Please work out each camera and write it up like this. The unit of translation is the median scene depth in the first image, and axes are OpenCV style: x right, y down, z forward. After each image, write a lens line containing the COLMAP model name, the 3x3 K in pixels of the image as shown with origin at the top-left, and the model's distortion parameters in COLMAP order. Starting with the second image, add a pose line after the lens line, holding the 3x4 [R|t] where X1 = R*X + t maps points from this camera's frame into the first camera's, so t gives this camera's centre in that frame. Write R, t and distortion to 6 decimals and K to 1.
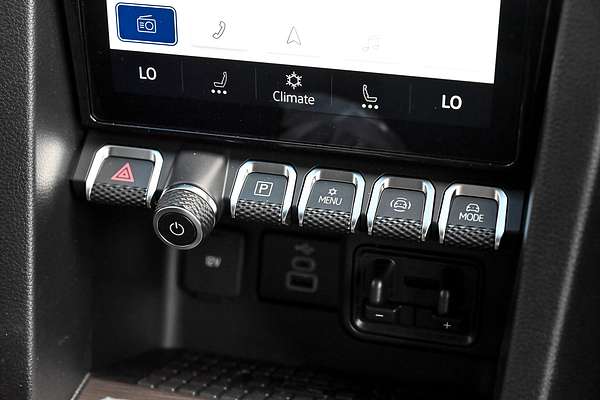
lens RADIAL K [[1080.8, 0, 298.4], [0, 1080.8, 198.5], [0, 0, 1]] dist [0.036341, 0.000000]
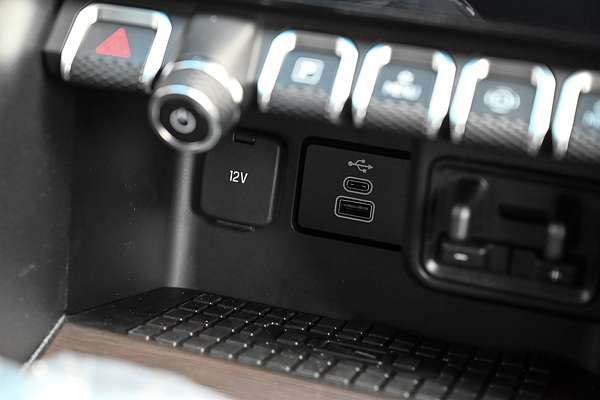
lens RADIAL K [[1204.6, 0, 300.0], [0, 1204.6, 201.2], [0, 0, 1]] dist [-0.010530, 0.000000]
pose [[0.998246, 0.044865, -0.038623, -0.002854], [-0.042499, 0.997291, 0.060036, 0.027130], [0.041212, -0.058289, 0.997449, 0.194981]]
